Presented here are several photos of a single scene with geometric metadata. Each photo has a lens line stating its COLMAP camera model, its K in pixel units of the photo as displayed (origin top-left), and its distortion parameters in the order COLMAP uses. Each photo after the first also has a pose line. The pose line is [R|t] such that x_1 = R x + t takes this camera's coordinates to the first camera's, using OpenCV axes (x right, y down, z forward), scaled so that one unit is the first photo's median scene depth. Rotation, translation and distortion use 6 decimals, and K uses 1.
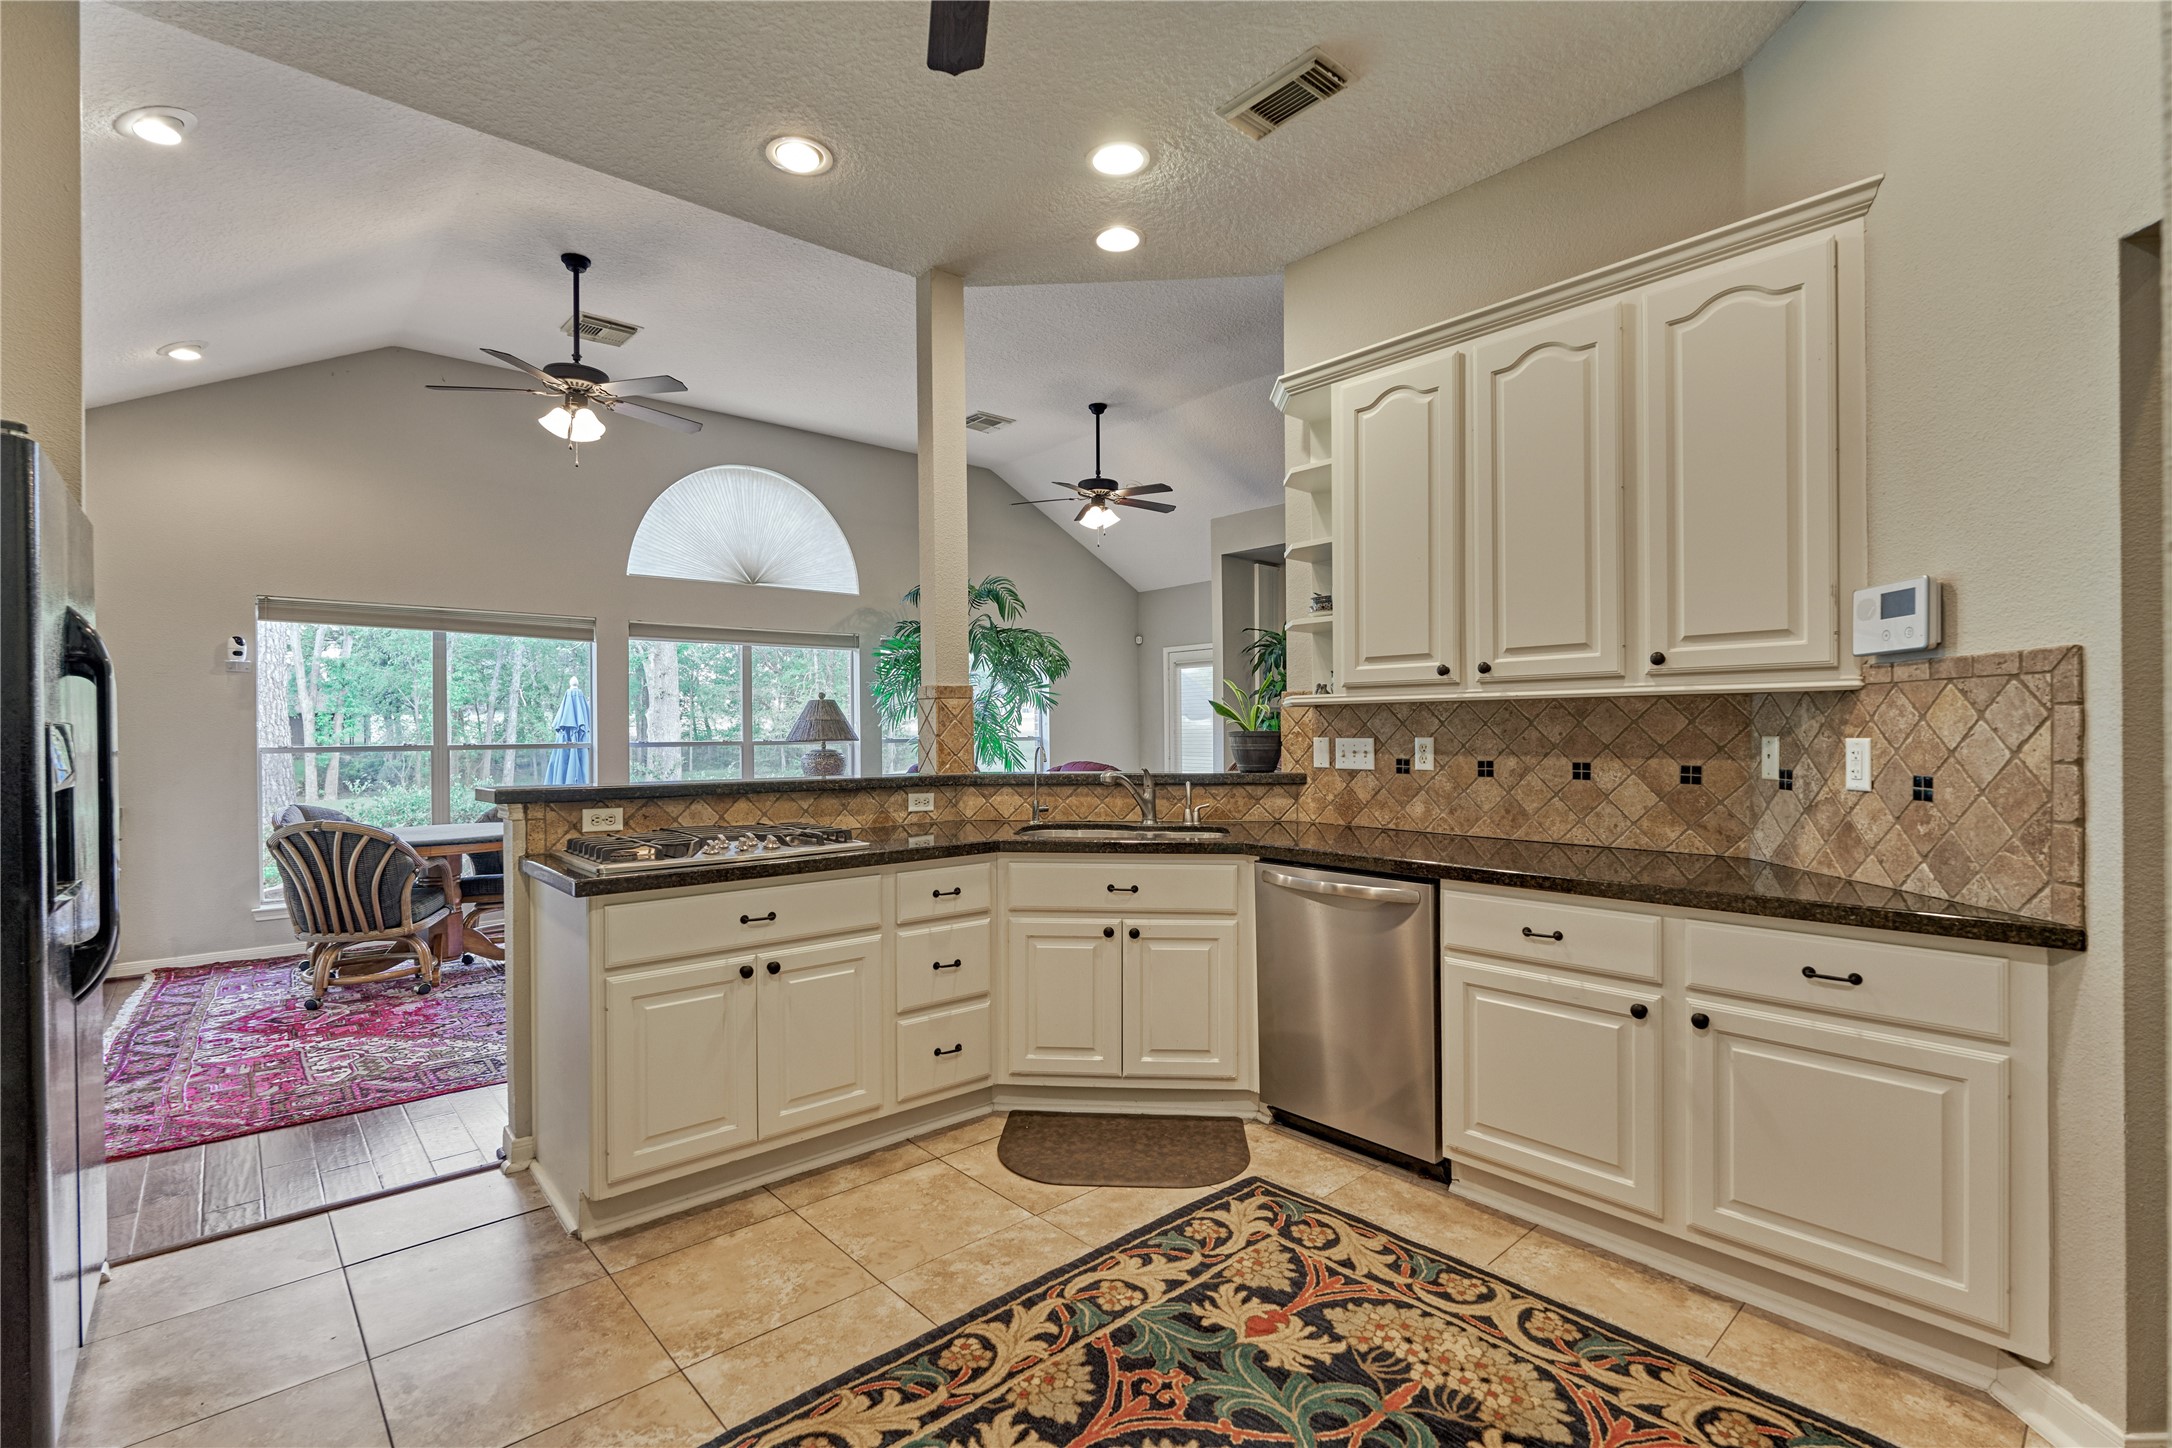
lens RADIAL K [[983.8, 0, 1089.1], [0, 983.8, 729.9], [0, 0, 1]] dist [-0.002450, -0.000007]
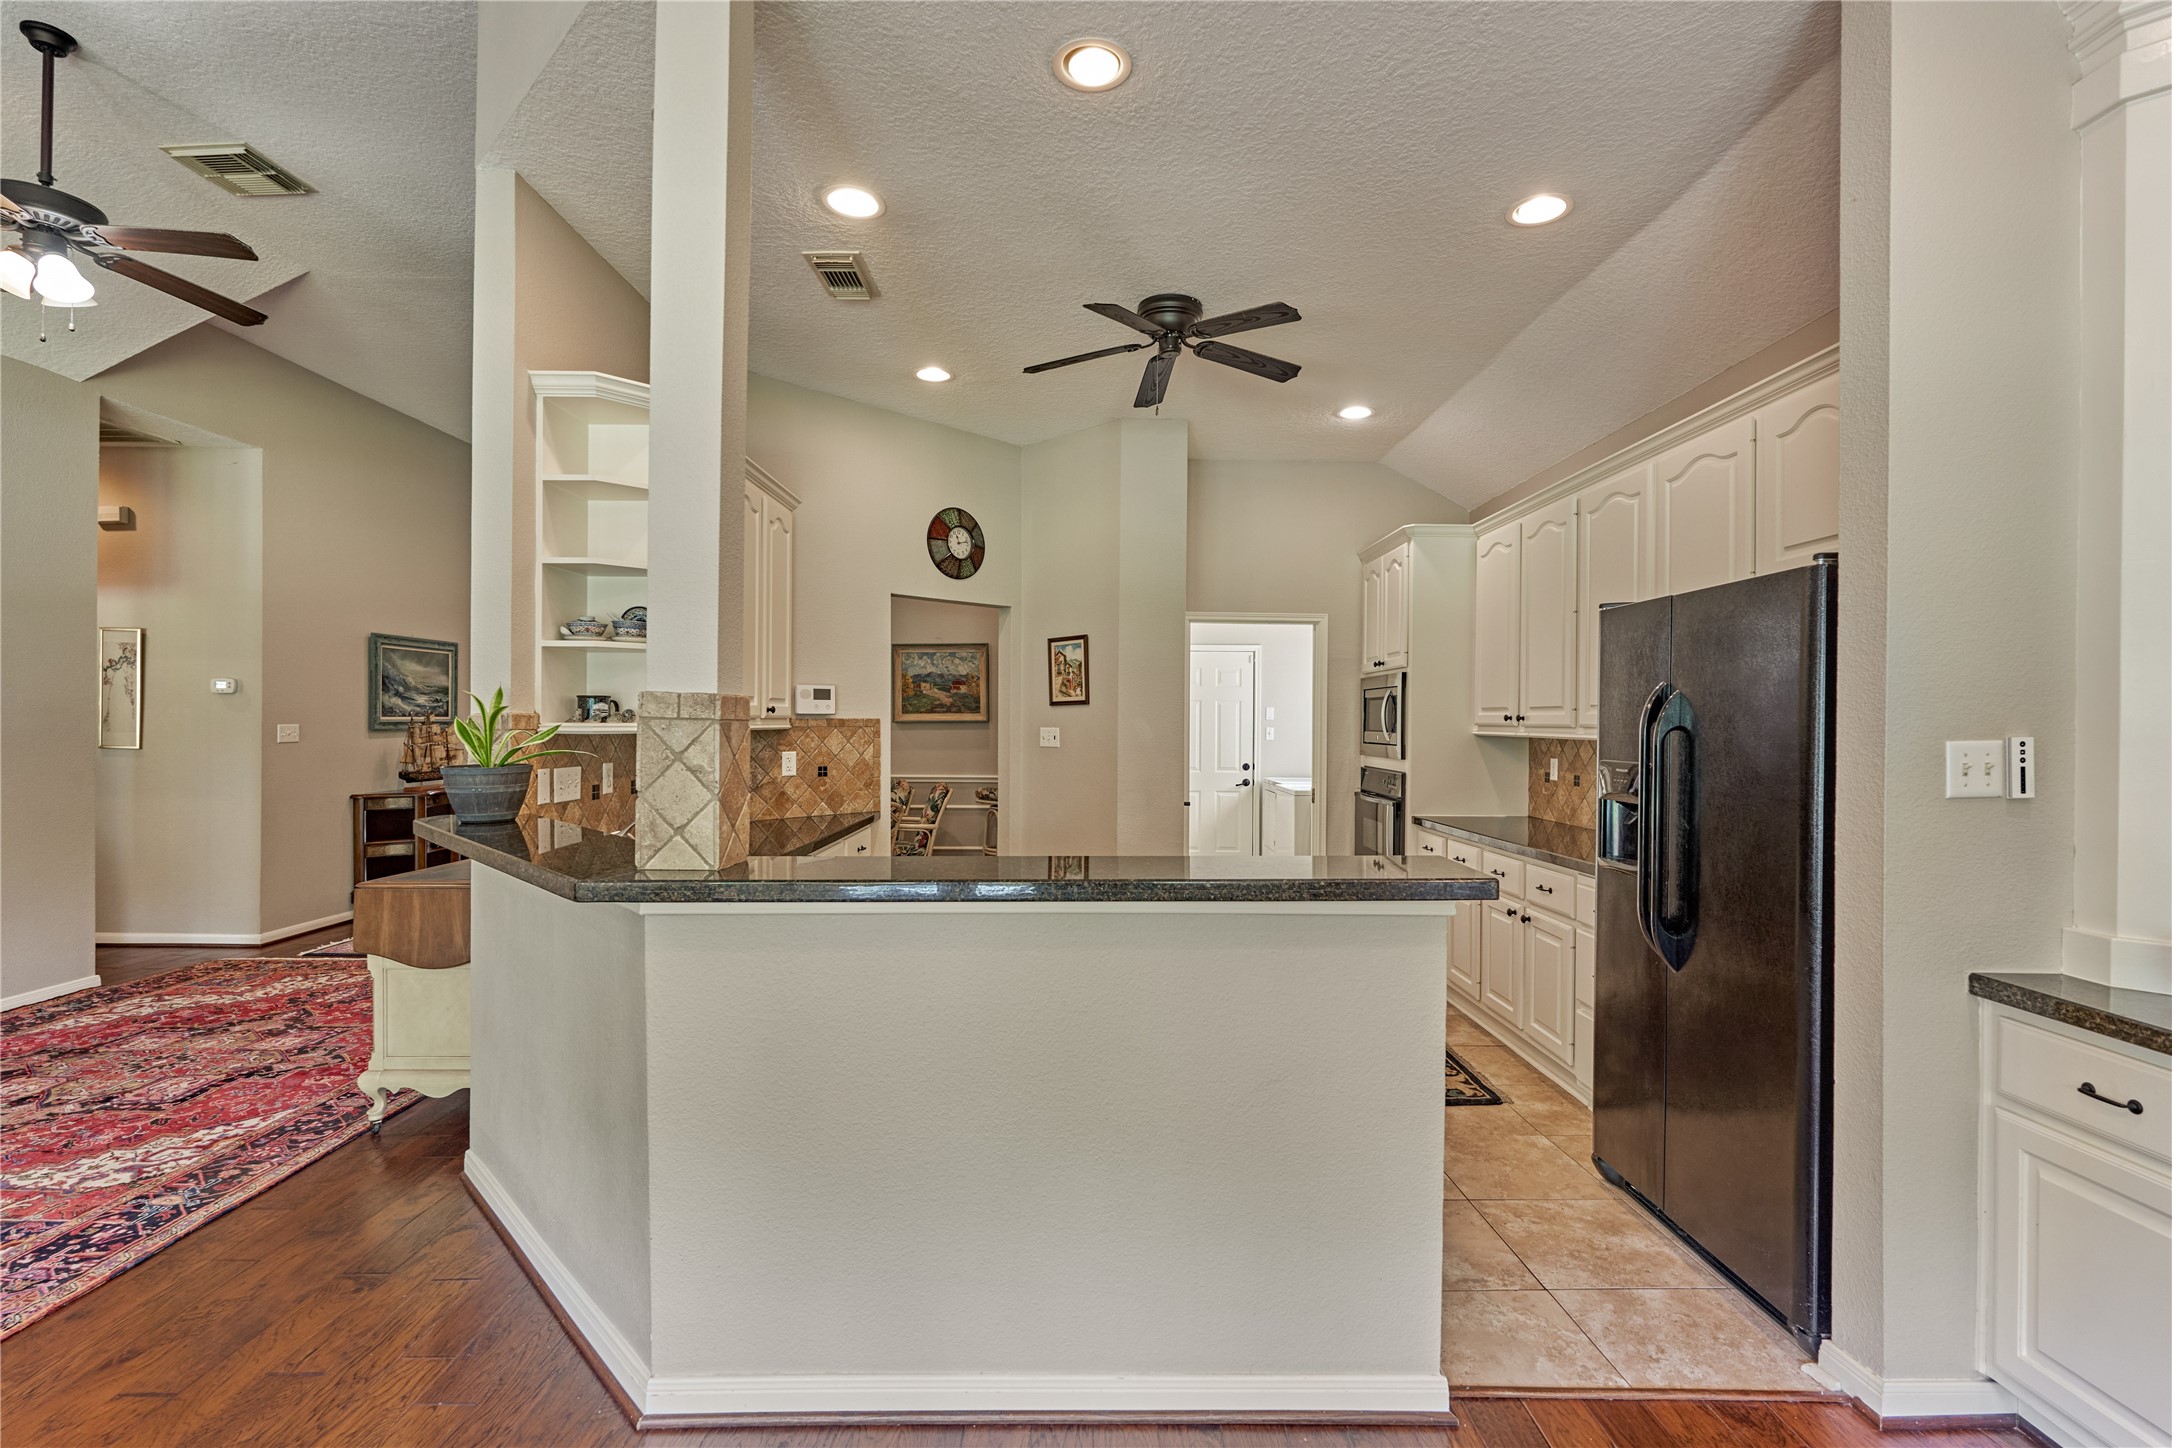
lens RADIAL K [[959.9, 0, 1084.0], [0, 959.9, 720.8], [0, 0, 1]] dist [-0.004300, -0.000055]
pose [[-0.750967, 0.001510, 0.660338, -0.736160], [-0.001300, 0.999992, -0.003766, -0.035116], [-0.660339, -0.003687, -0.750959, 1.446965]]
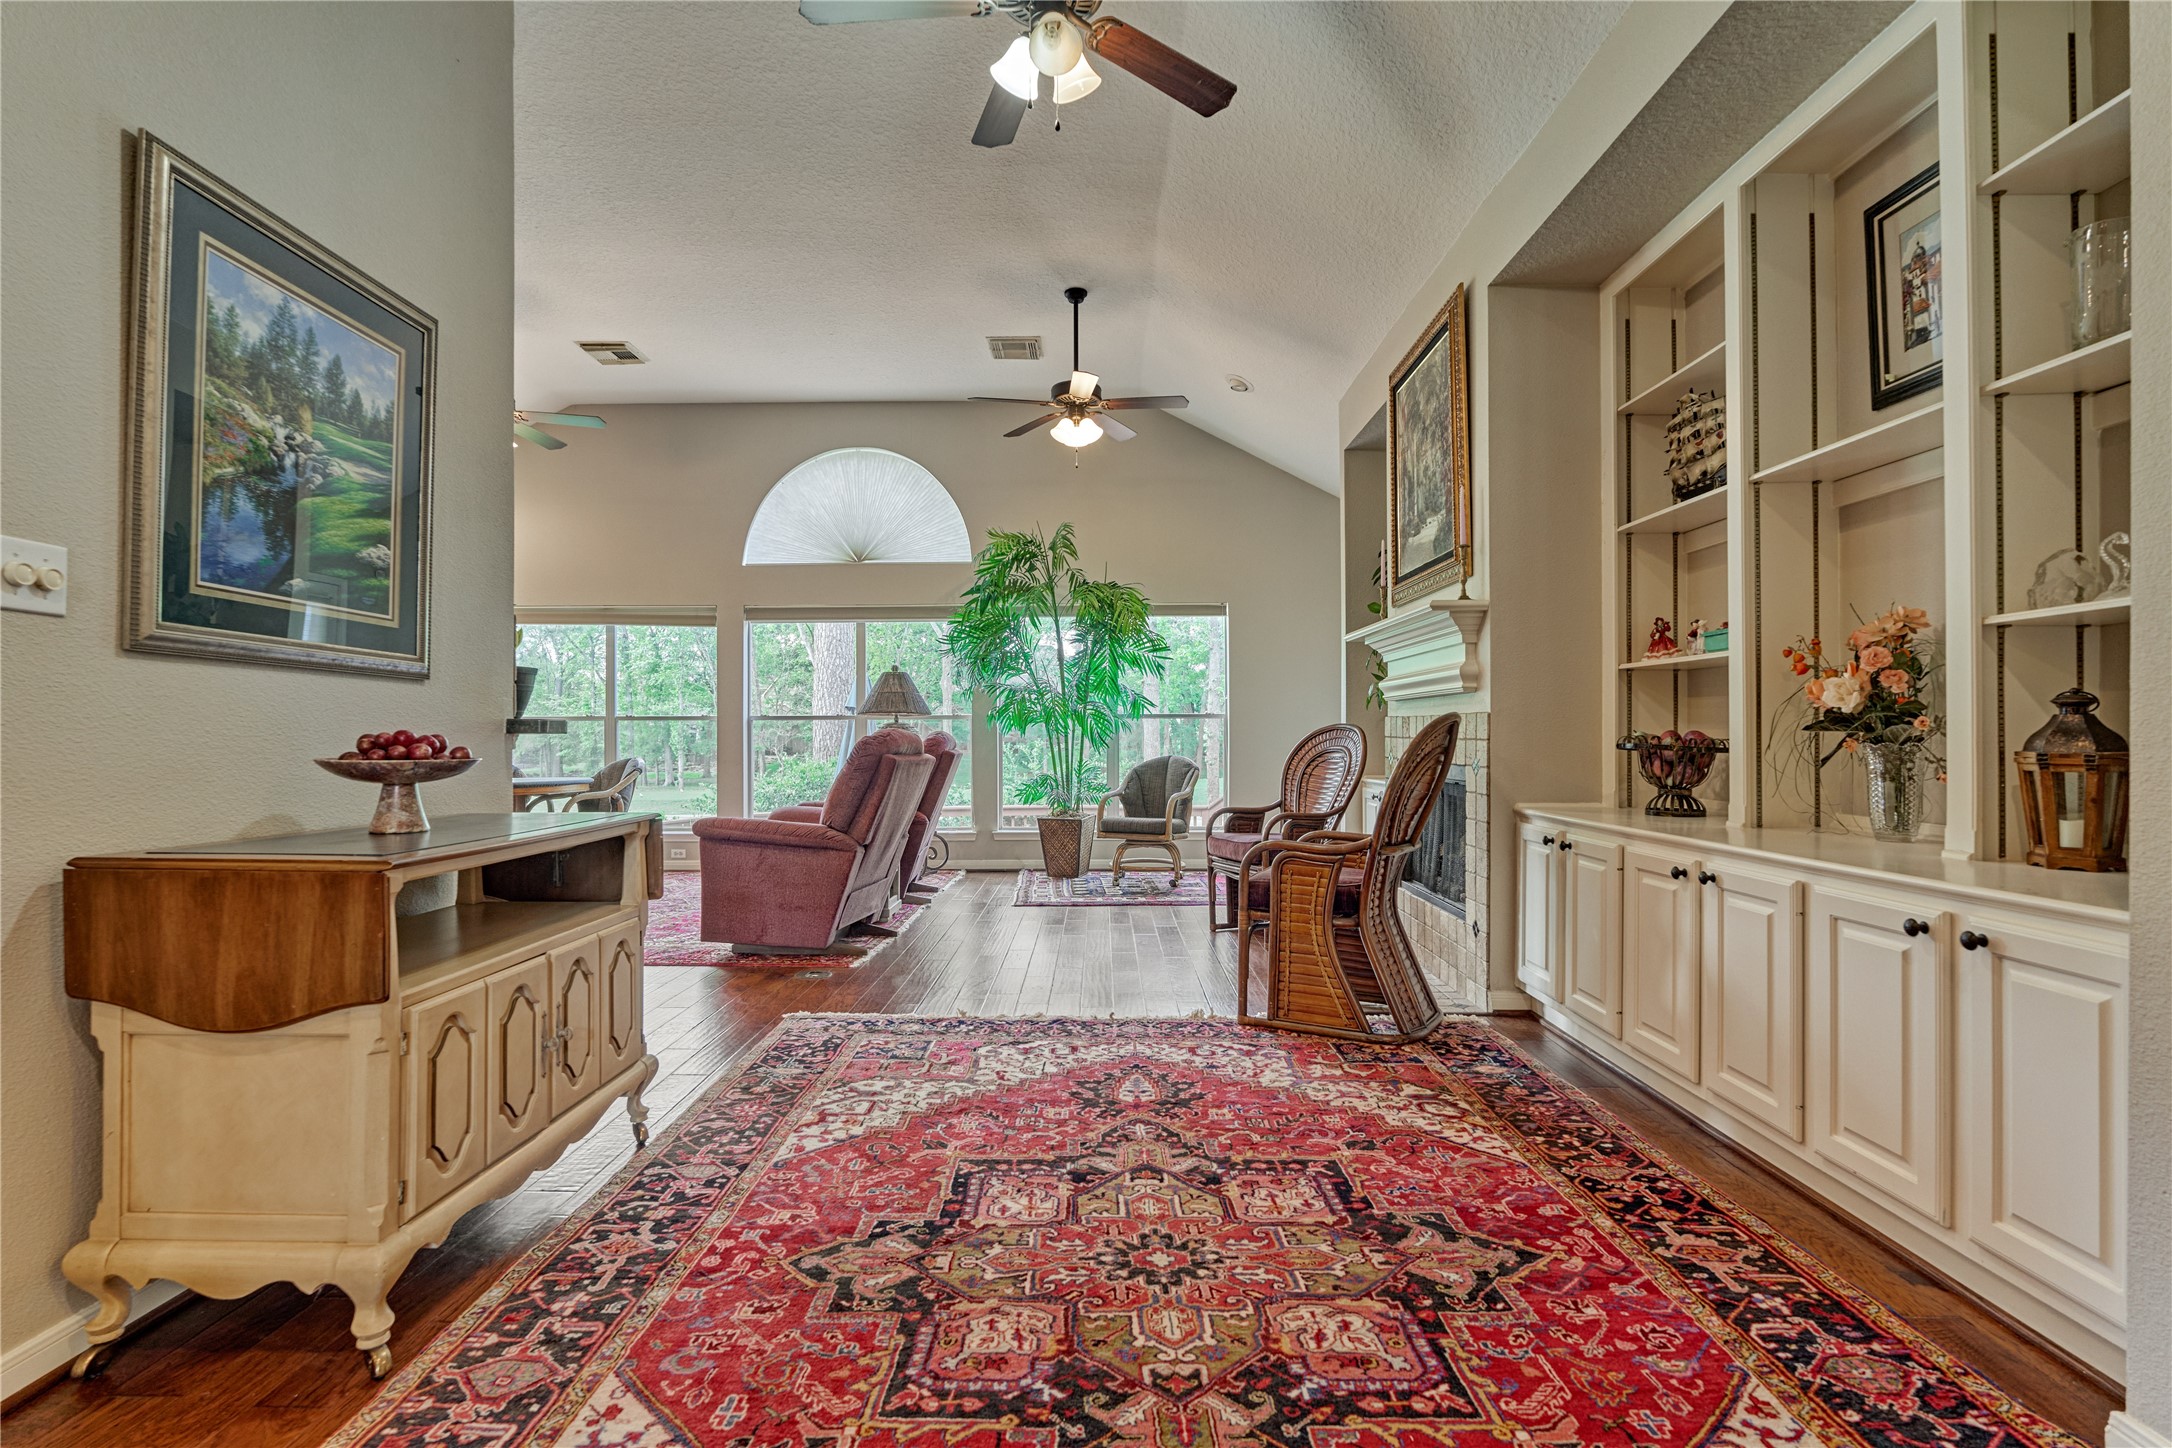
lens RADIAL K [[1032.2, 0, 1096.1], [0, 1032.2, 730.6], [0, 0, 1]] dist [0.000142, 0.000112]
pose [[0.737926, 0.001401, -0.674881, 1.246549], [-0.002760, 0.999996, -0.000942, 0.059978], [0.674877, 0.002558, 0.737926, 0.837079]]
